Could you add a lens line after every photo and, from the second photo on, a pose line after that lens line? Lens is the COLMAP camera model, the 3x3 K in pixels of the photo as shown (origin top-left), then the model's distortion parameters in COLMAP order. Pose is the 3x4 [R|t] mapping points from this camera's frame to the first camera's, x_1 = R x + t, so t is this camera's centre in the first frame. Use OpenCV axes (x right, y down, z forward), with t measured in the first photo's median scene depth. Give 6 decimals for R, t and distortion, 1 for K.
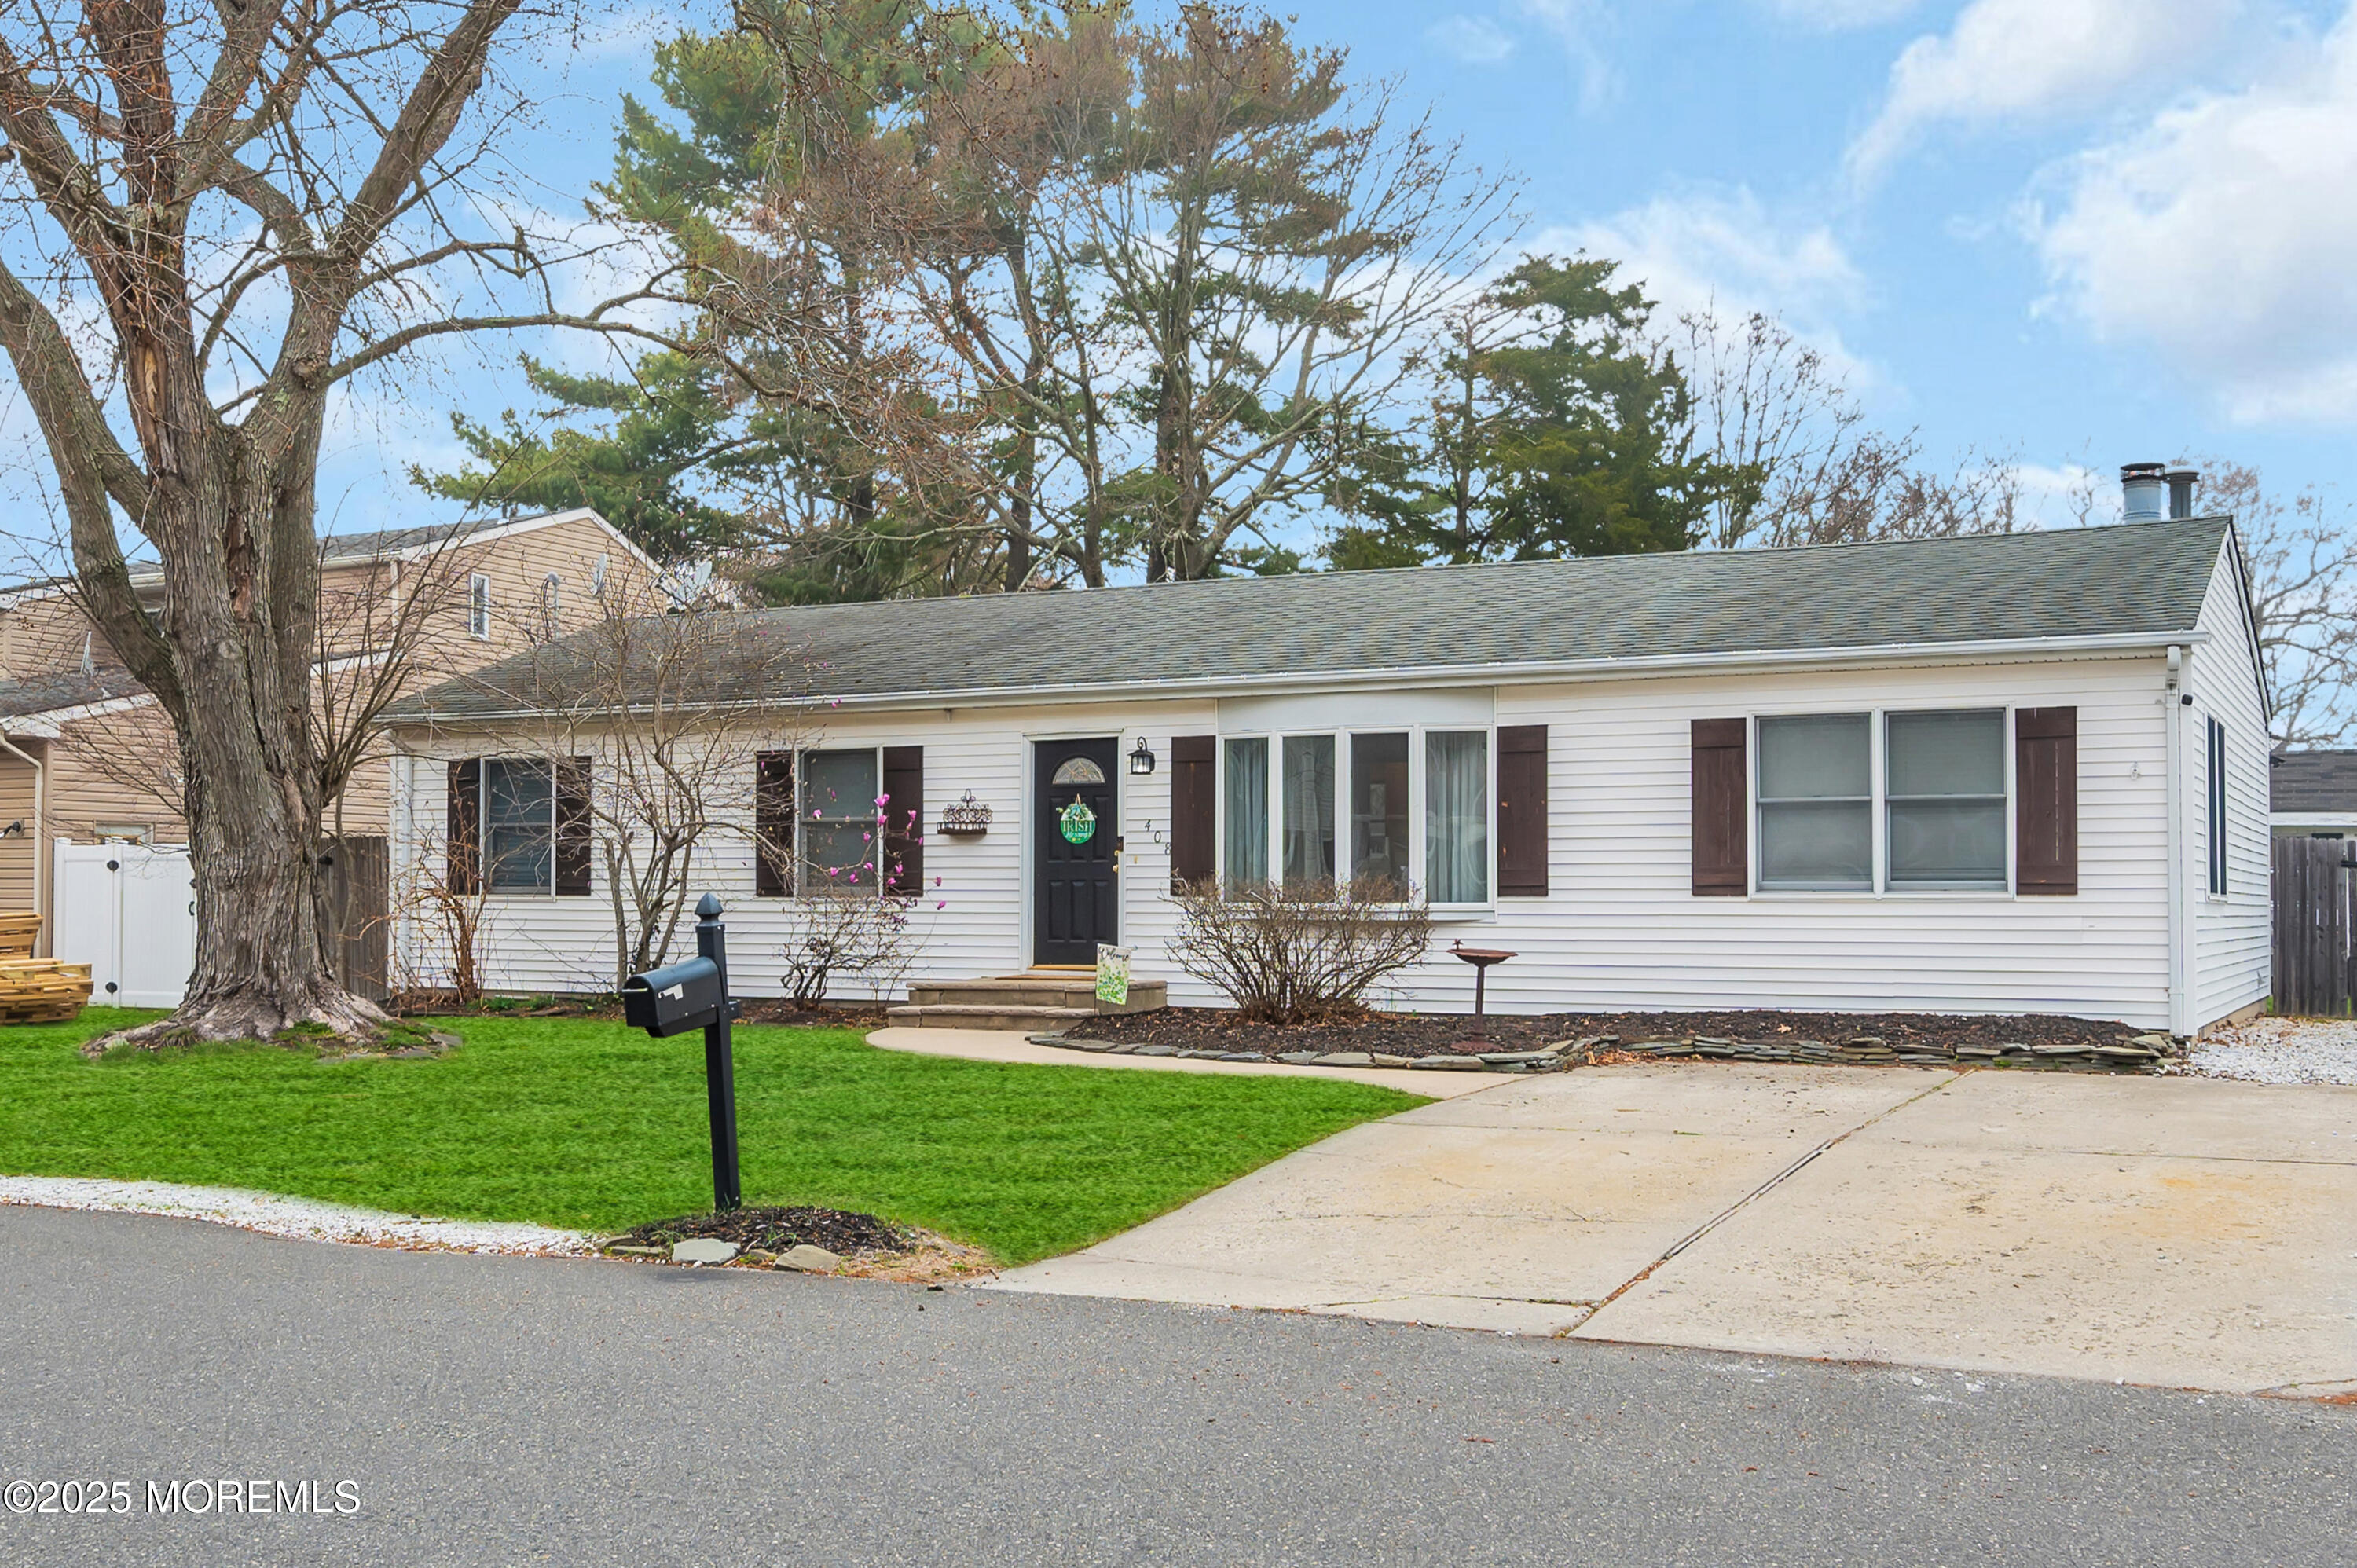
lens RADIAL K [[931.5, 0, 1172.2], [0, 931.5, 781.5], [0, 0, 1]] dist [-0.000209, -0.000169]
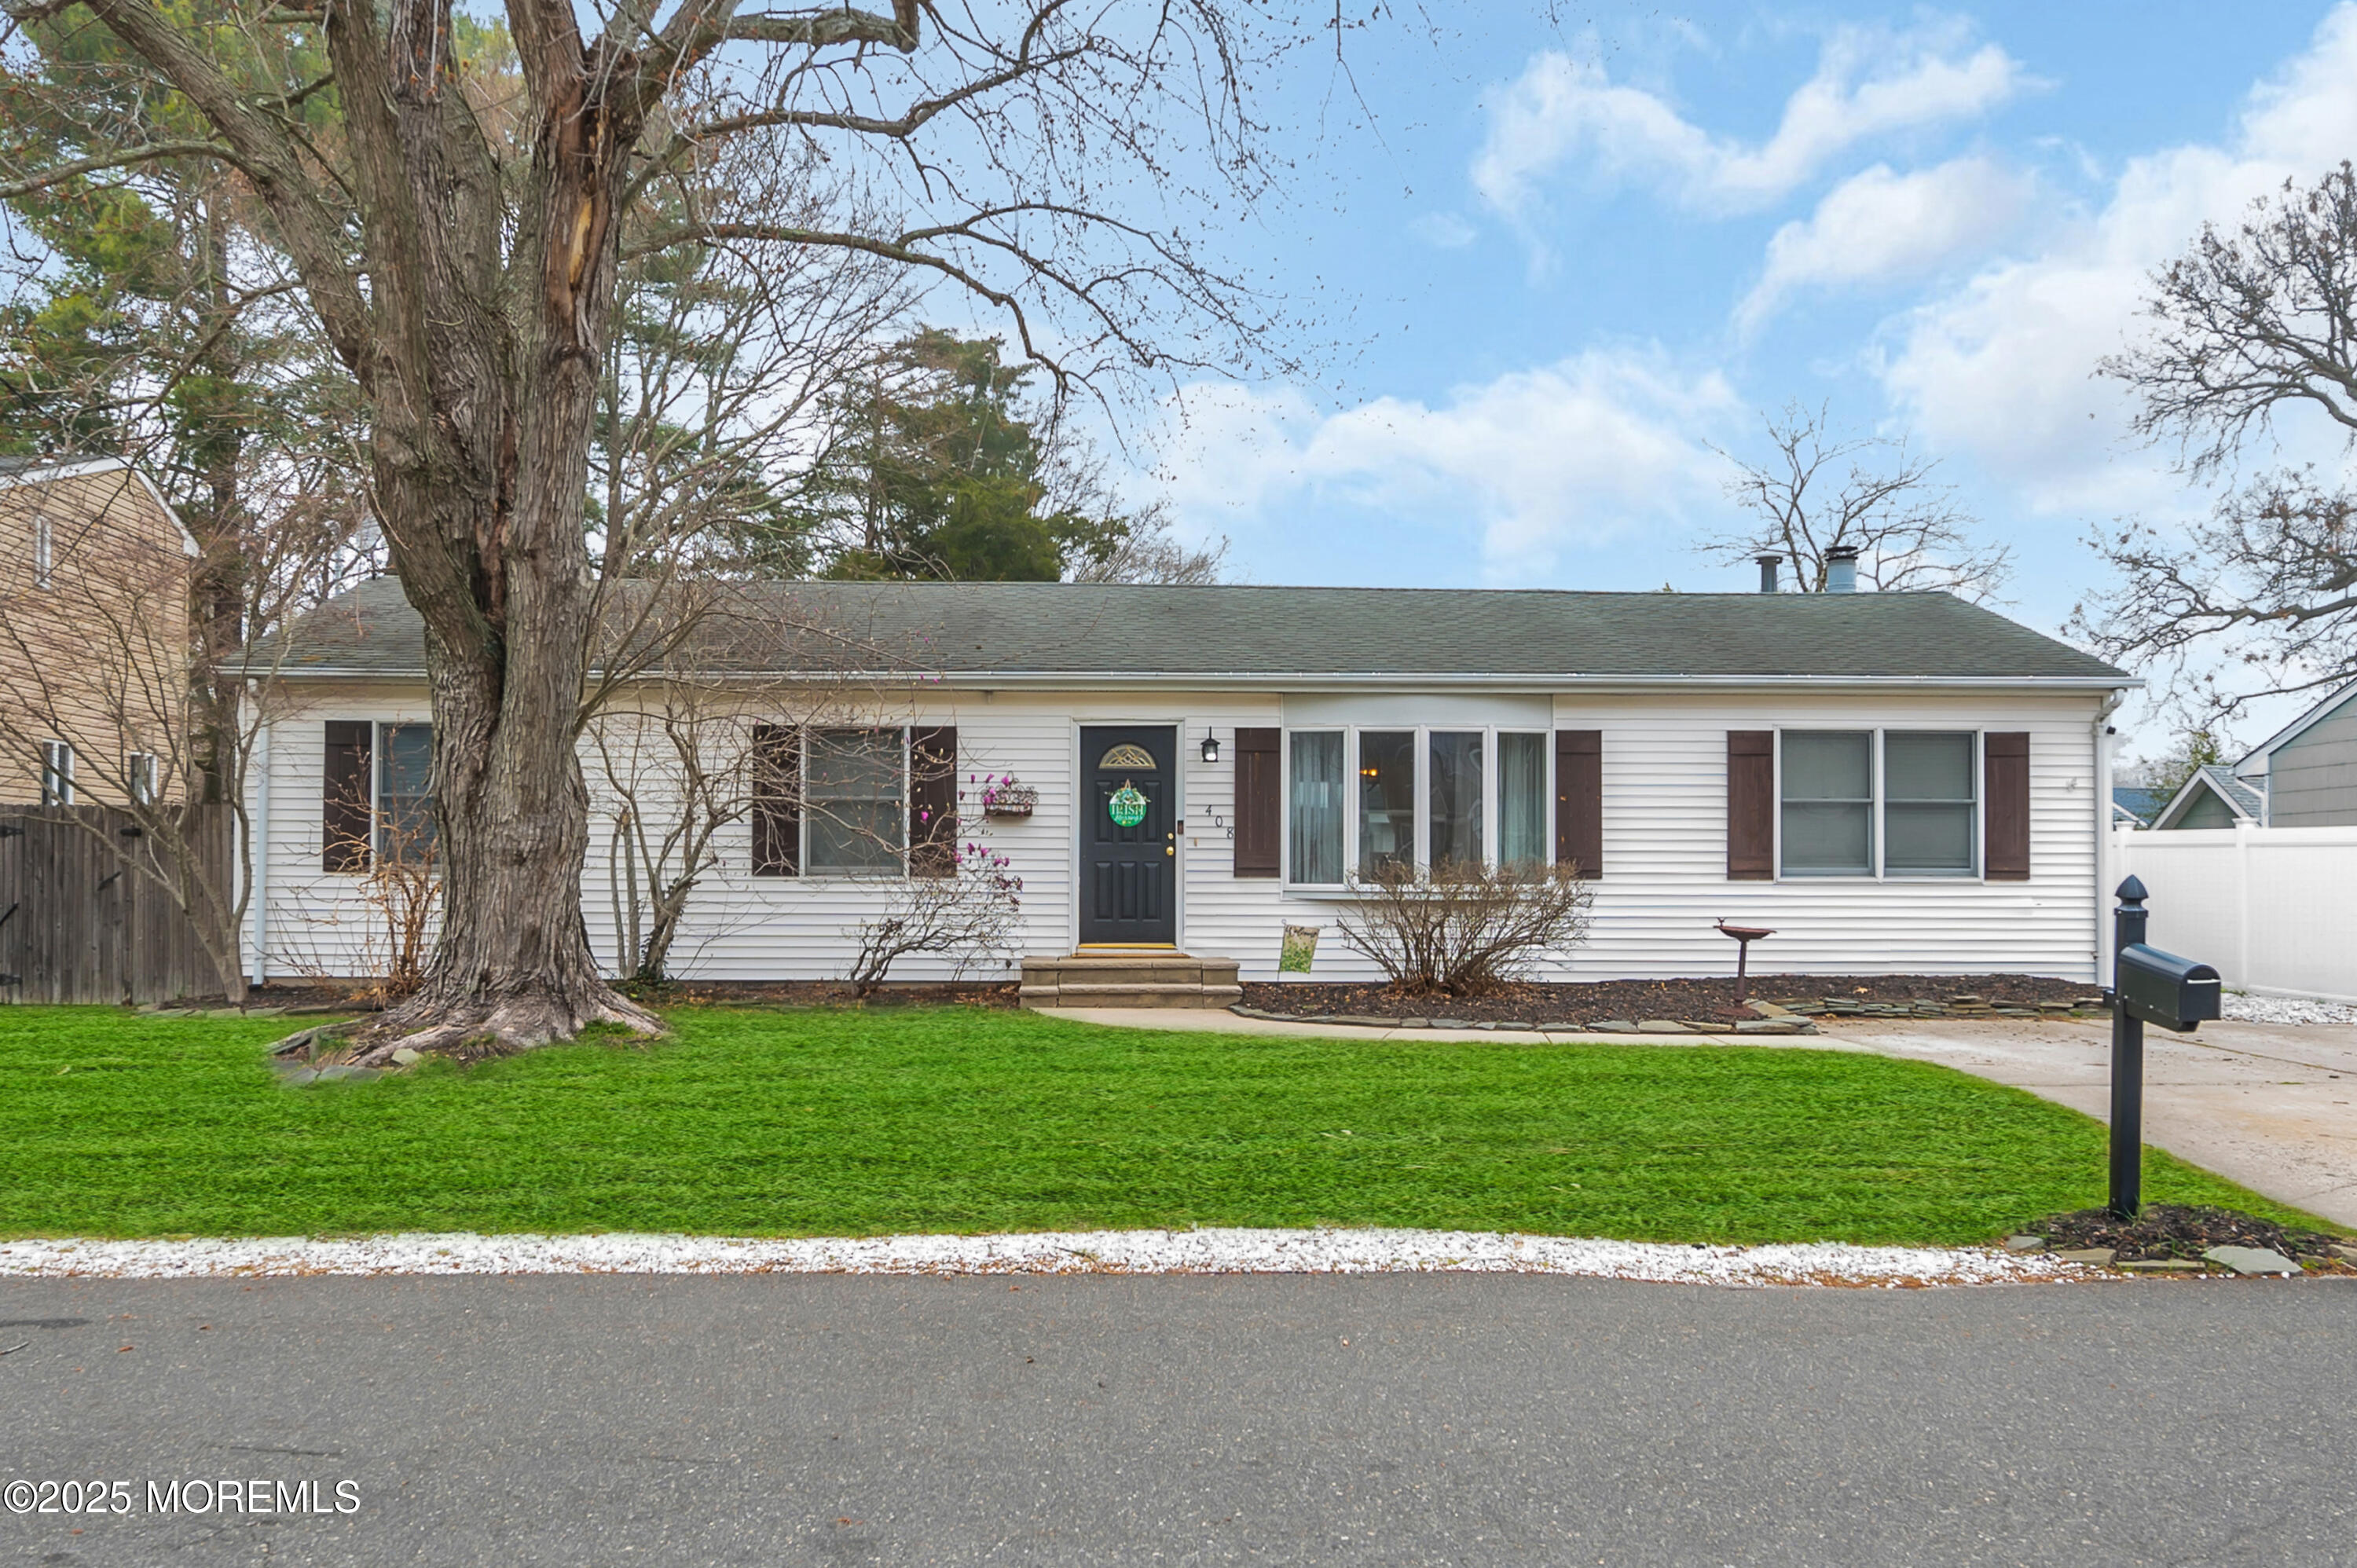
lens RADIAL K [[854.7, 0, 1178.5], [0, 854.7, 775.9], [0, 0, 1]] dist [0.000915, 0.000018]
pose [[0.978584, 0.028922, 0.203805, -0.313172], [-0.029759, 0.999557, 0.001046, 0.009550], [-0.203684, -0.007088, 0.979011, 0.069543]]
